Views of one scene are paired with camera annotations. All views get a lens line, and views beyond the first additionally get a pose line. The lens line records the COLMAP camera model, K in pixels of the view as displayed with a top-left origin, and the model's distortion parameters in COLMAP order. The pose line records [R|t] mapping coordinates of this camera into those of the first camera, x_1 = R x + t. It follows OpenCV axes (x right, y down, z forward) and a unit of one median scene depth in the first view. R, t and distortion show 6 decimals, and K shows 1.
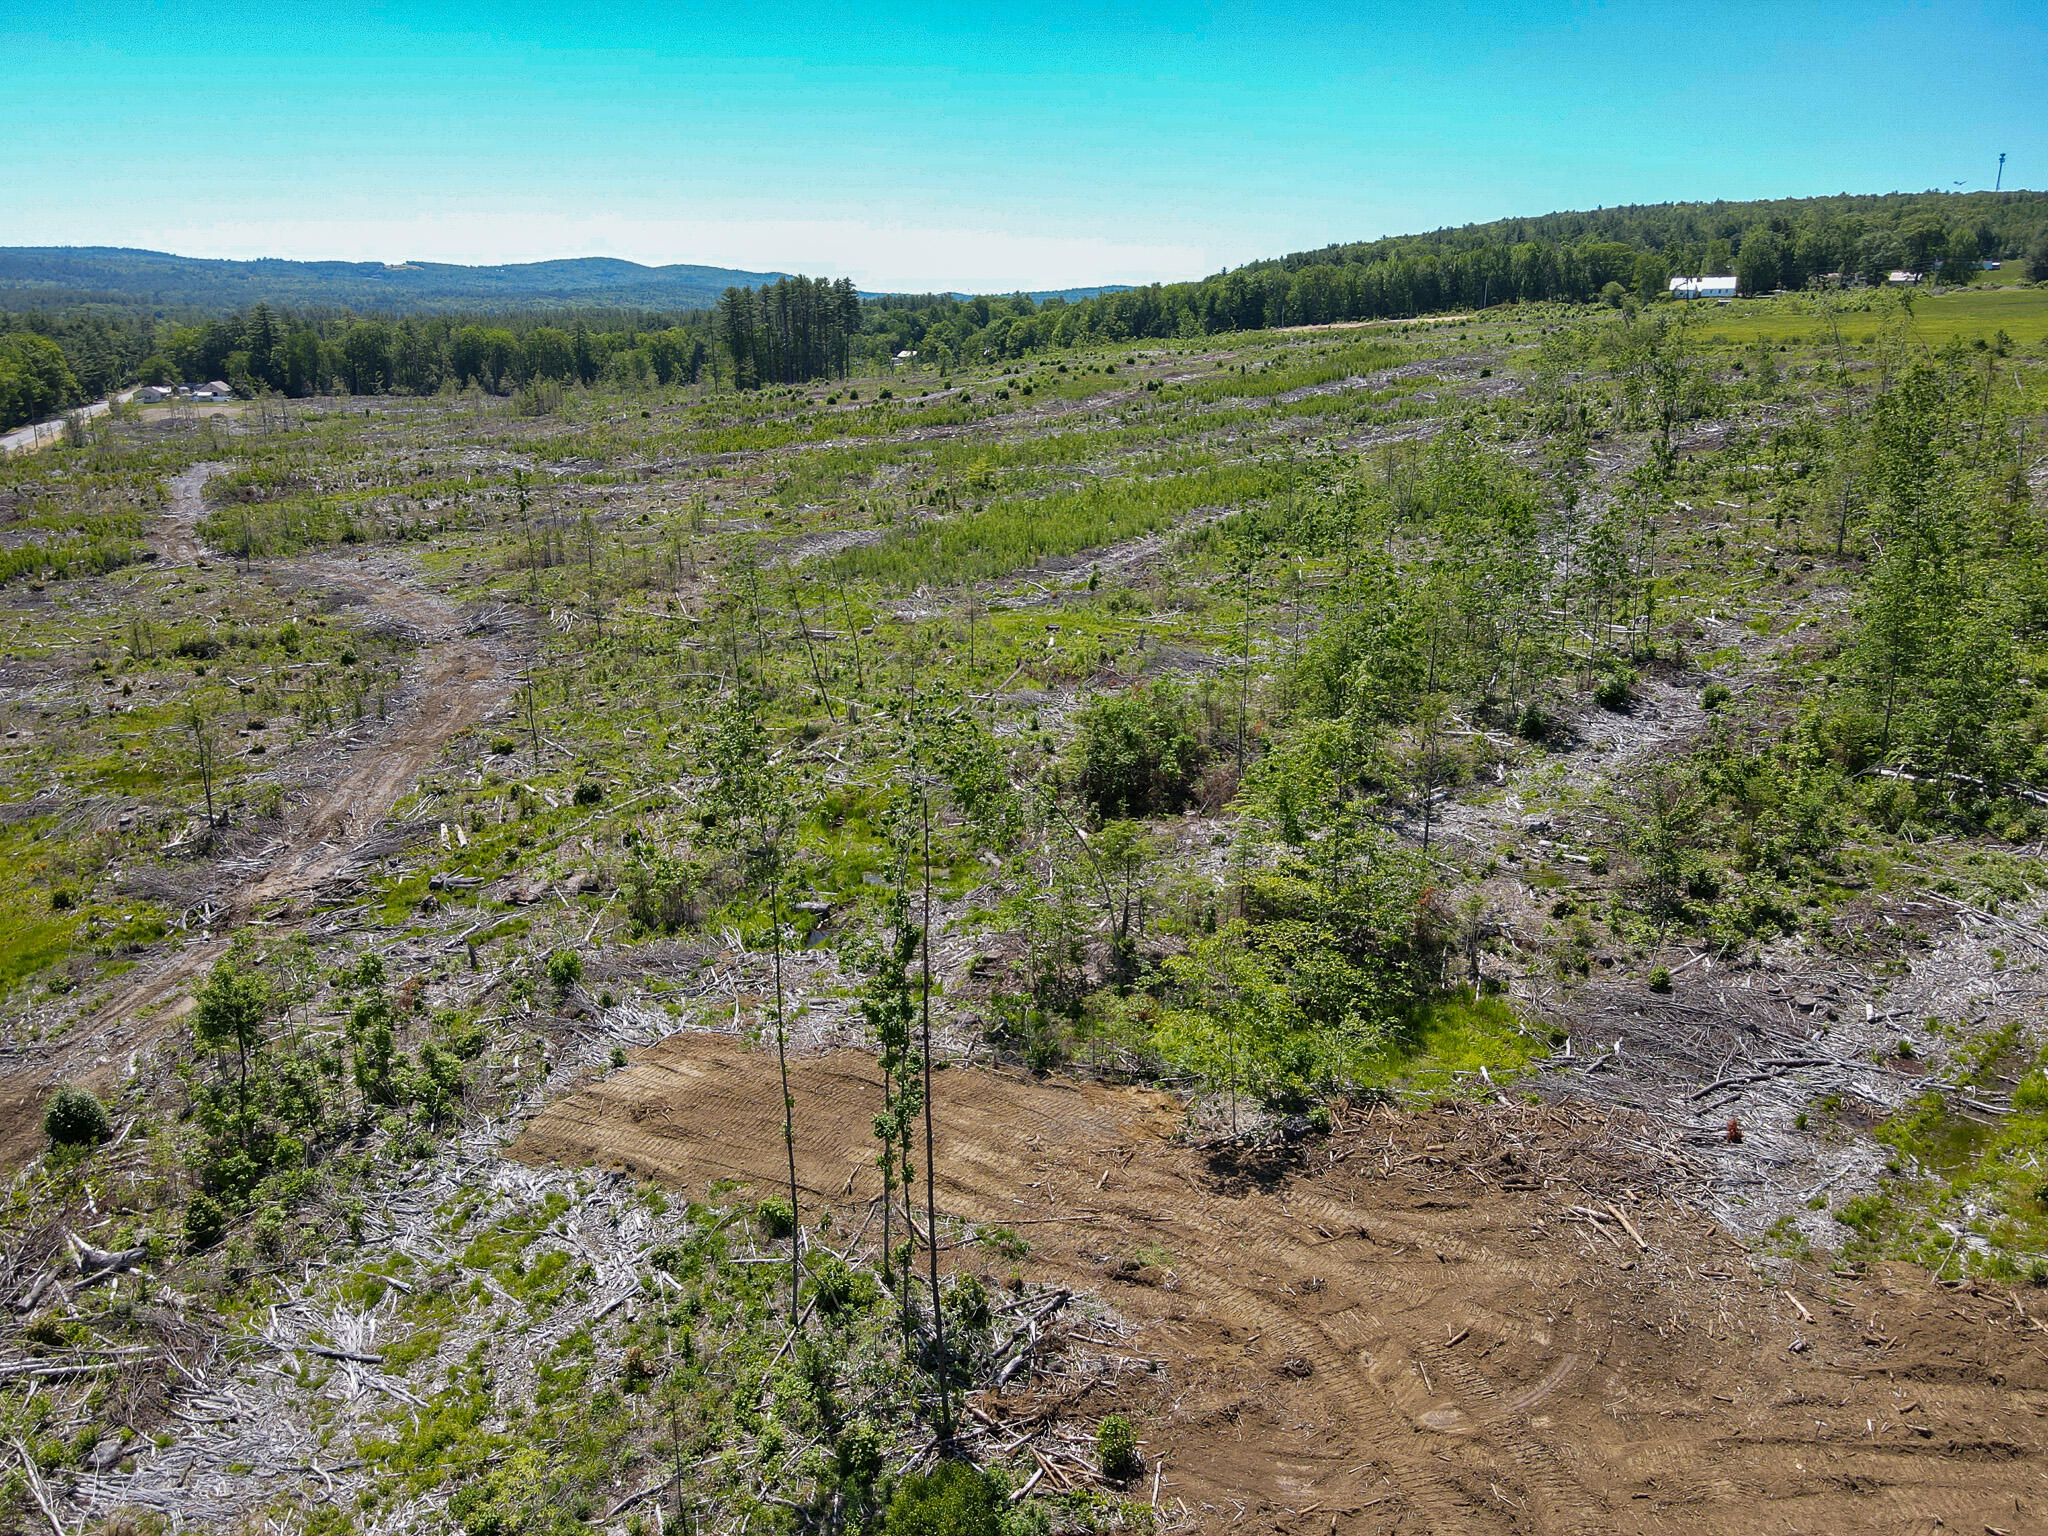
lens RADIAL K [[1495.3, 0, 1027.8], [0, 1495.3, 766.8], [0, 0, 1]] dist [0.003936, 0.003938]
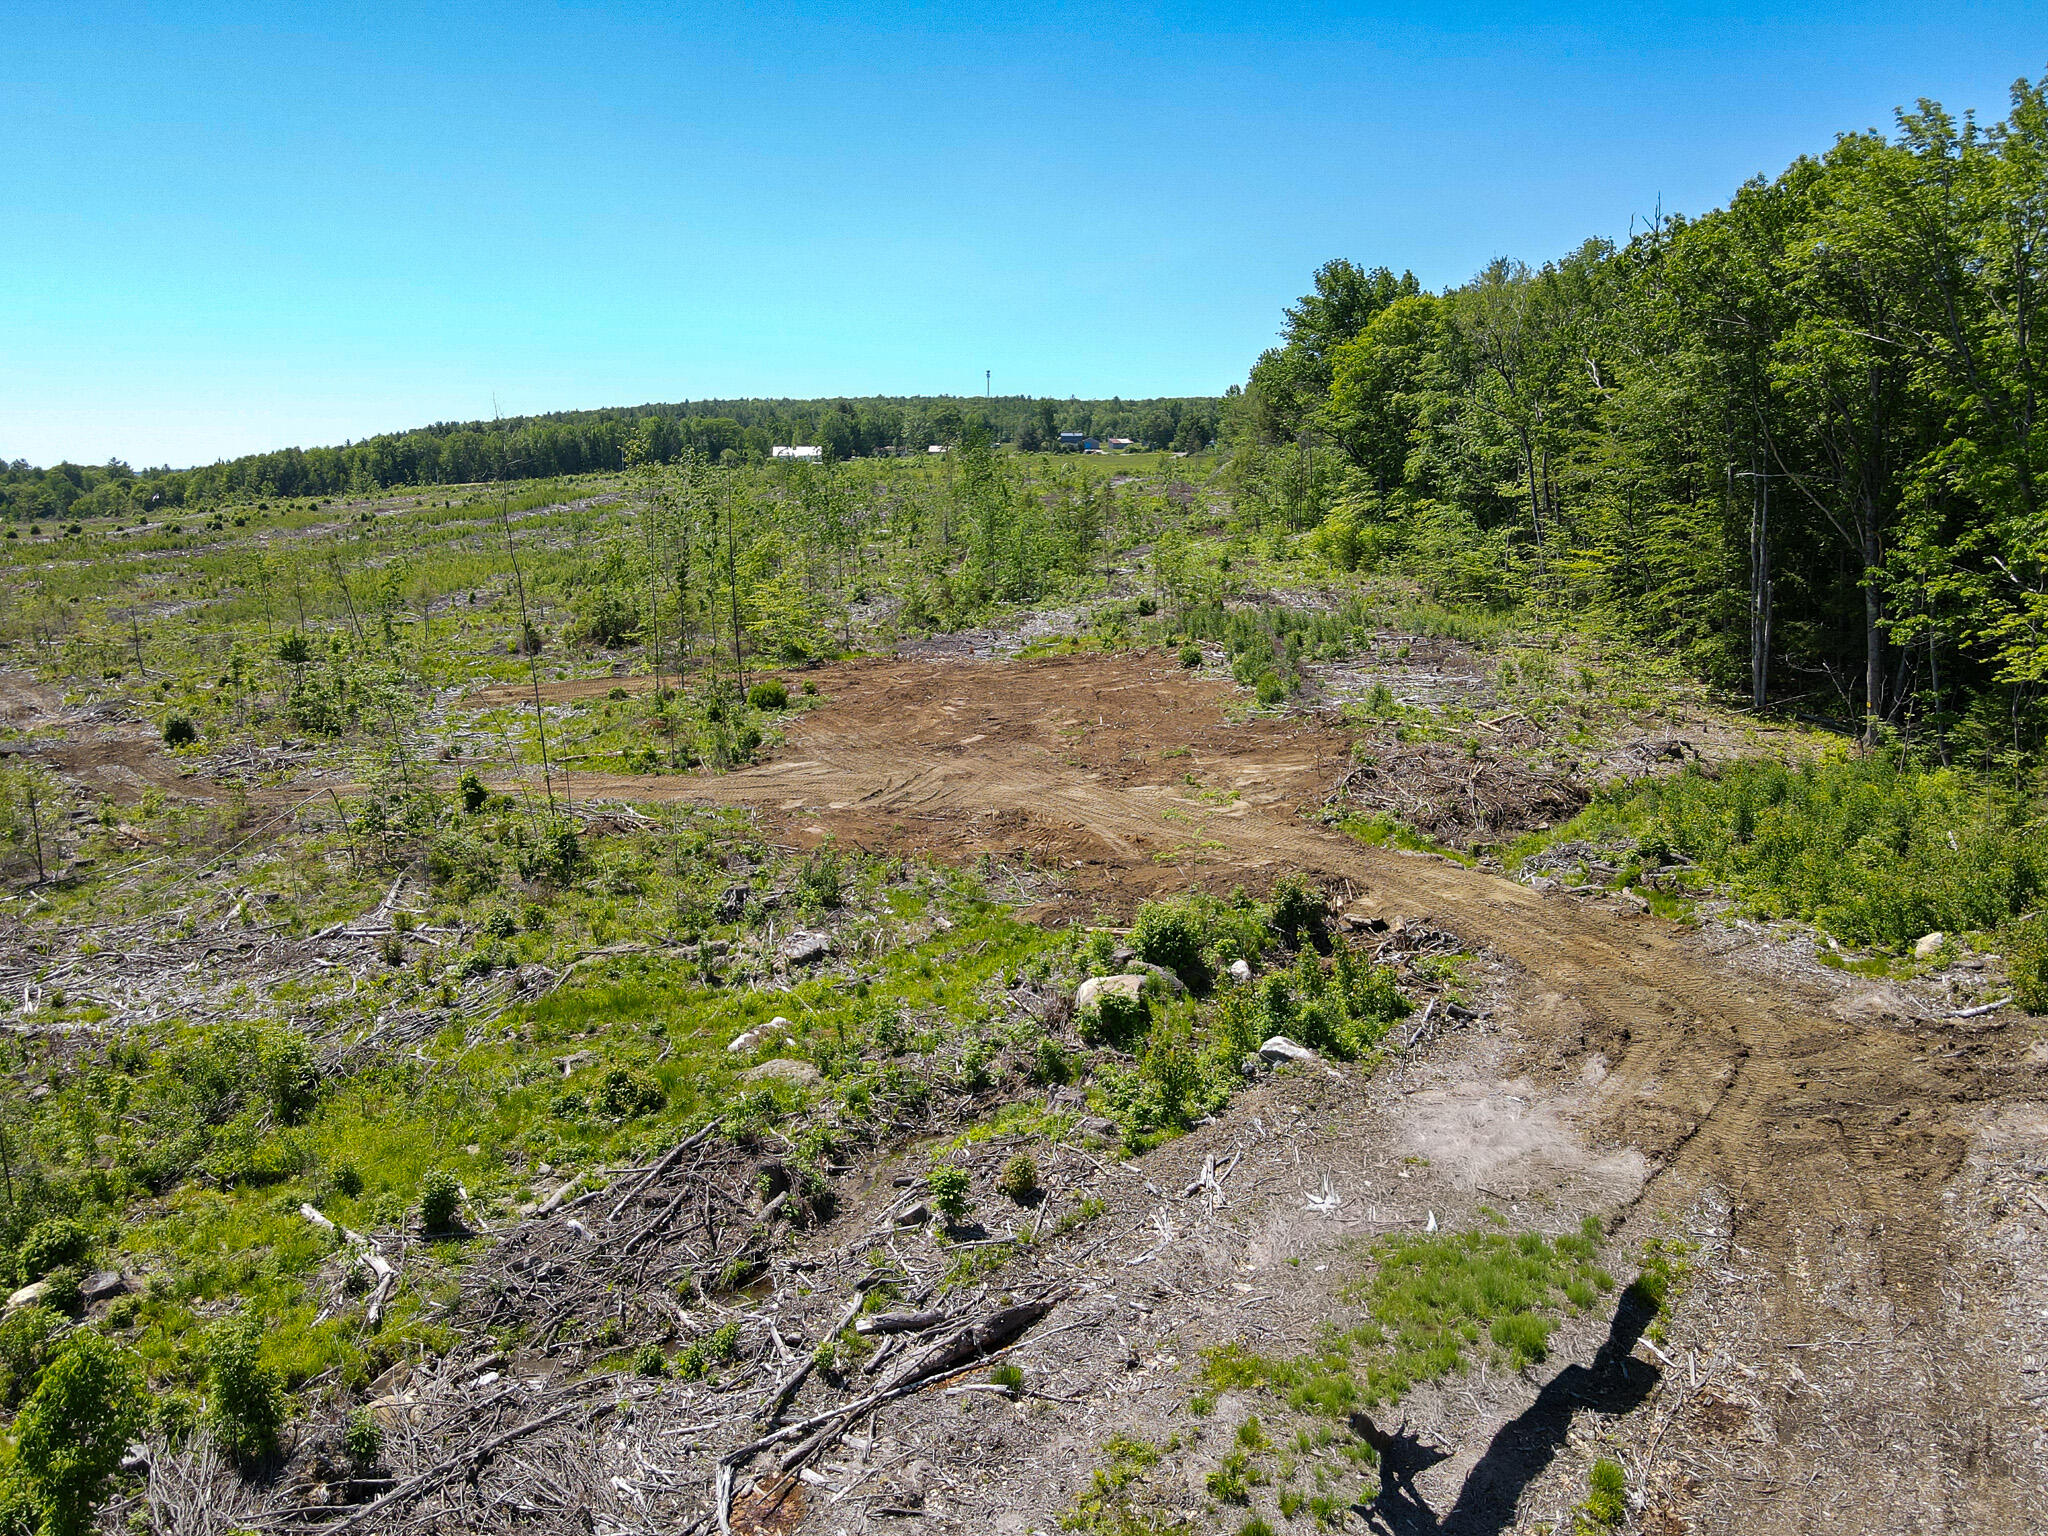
lens RADIAL K [[1490.7, 0, 1024.0], [0, 1490.7, 768.0], [0, 0, 1]] dist [-0.005977, 0.036282]
pose [[0.843038, -0.098203, 0.528813, -0.090414], [0.159631, 0.984574, -0.071645, 0.070423], [-0.513620, 0.144814, 0.845709, -0.129155]]
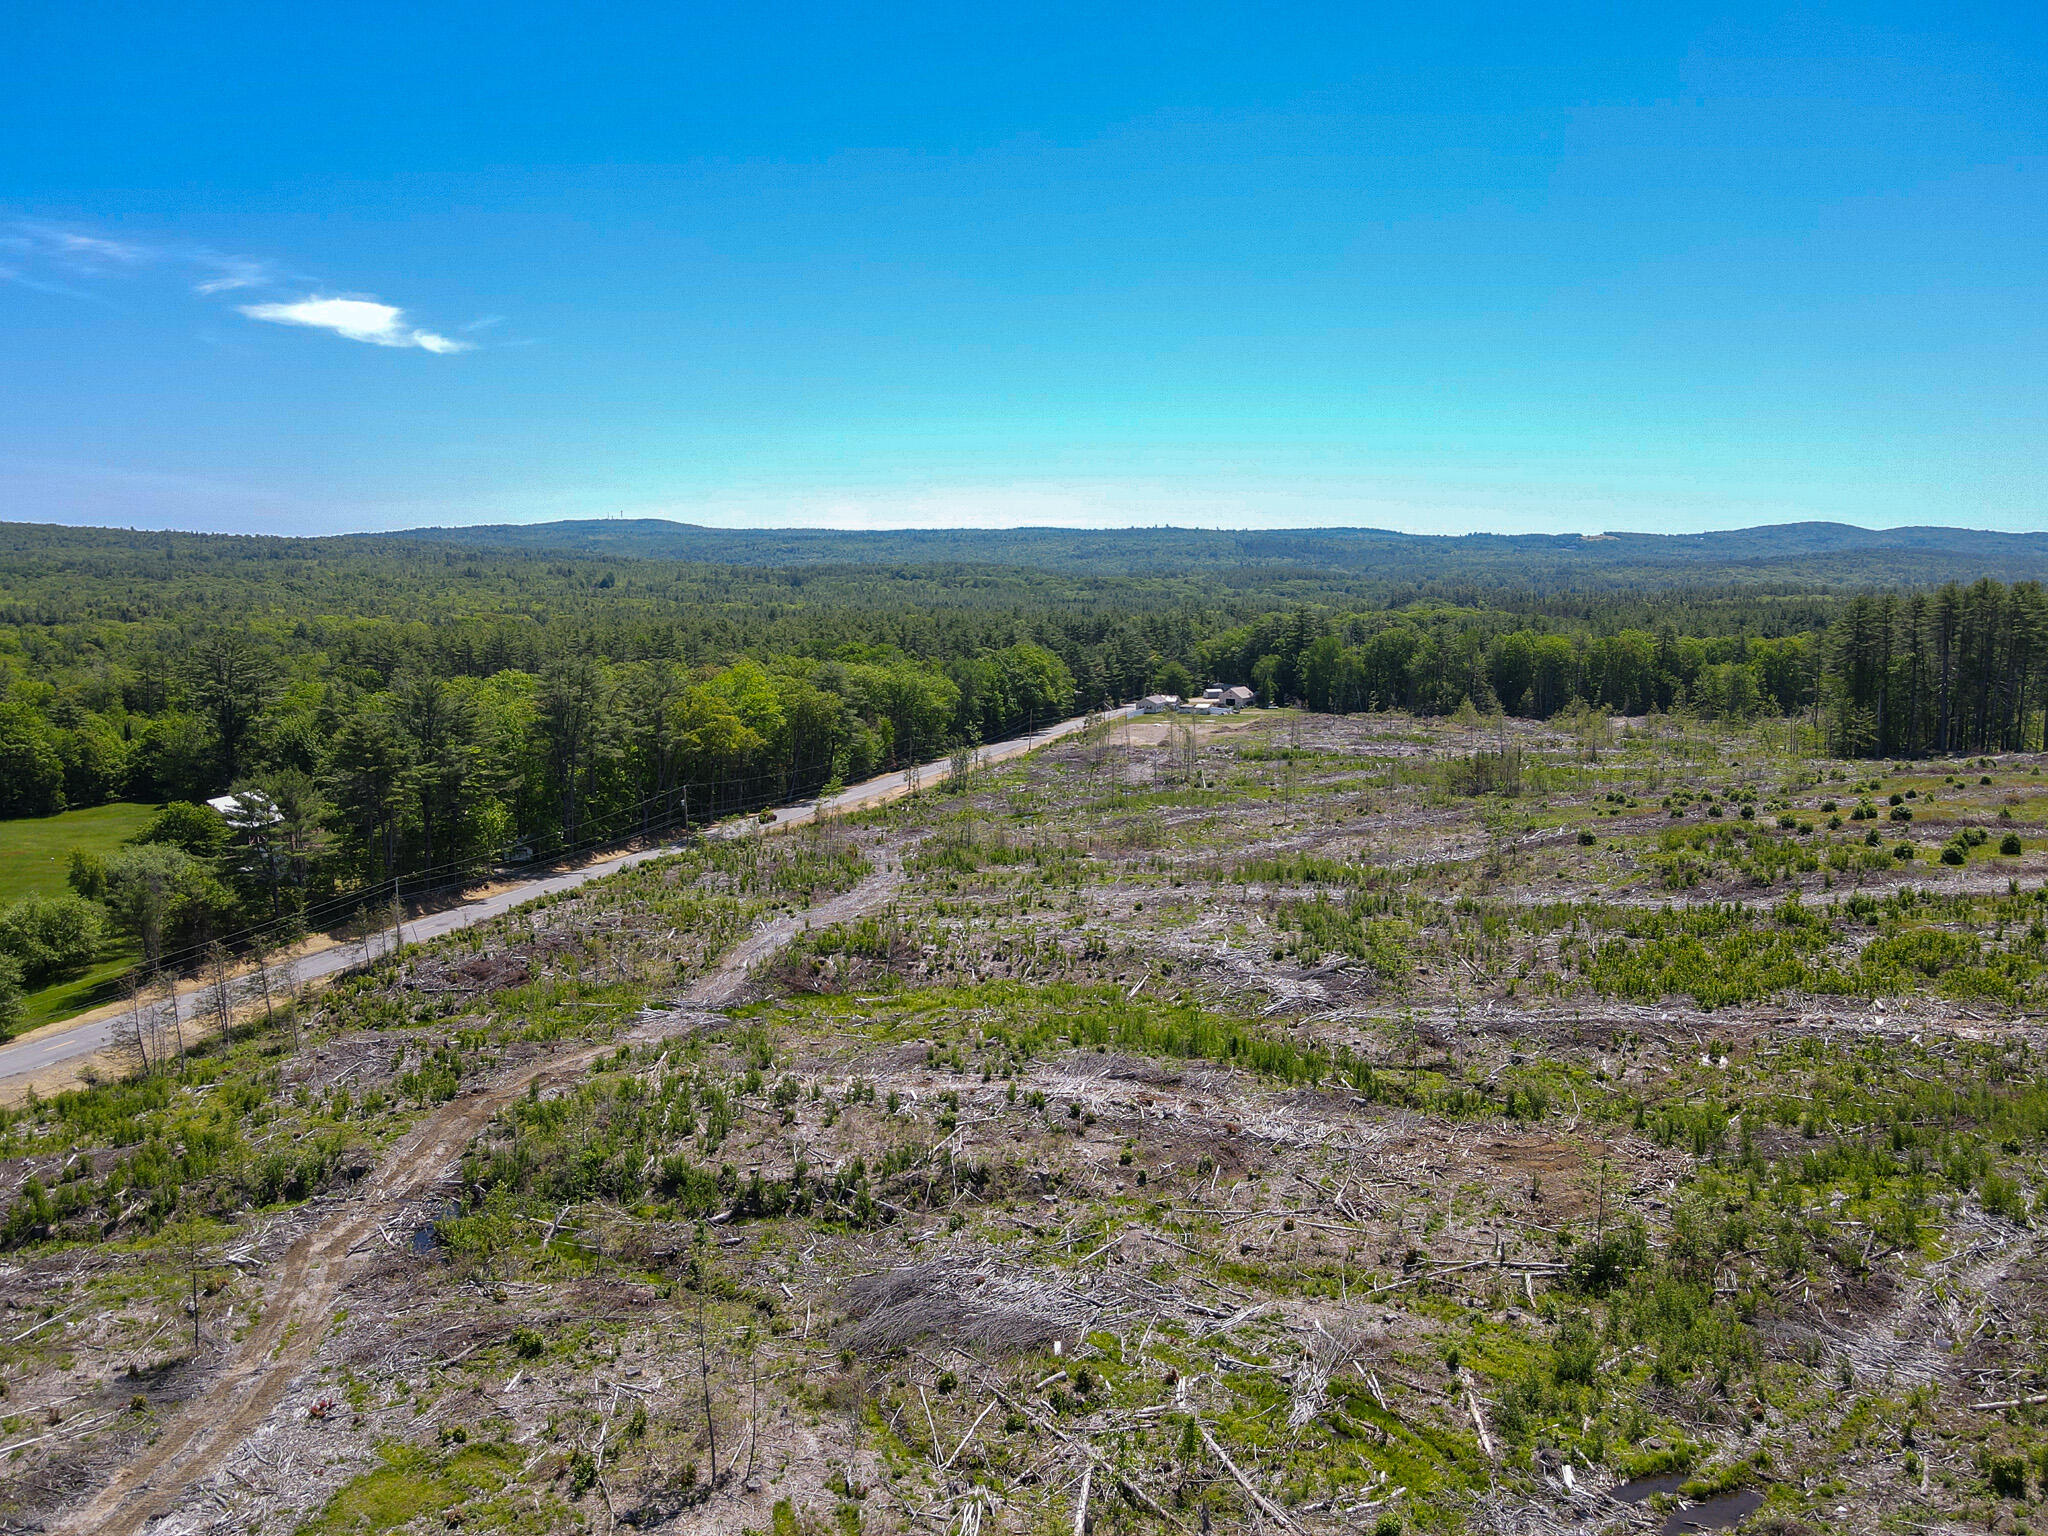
lens RADIAL K [[1505.2, 0, 1014.4], [0, 1505.2, 772.5], [0, 0, 1]] dist [-0.023659, 0.041314]
pose [[0.727539, 0.082310, -0.681110, -0.017302], [-0.192858, 0.977281, -0.087903, -0.143212], [0.658401, 0.195310, 0.726885, 0.364097]]
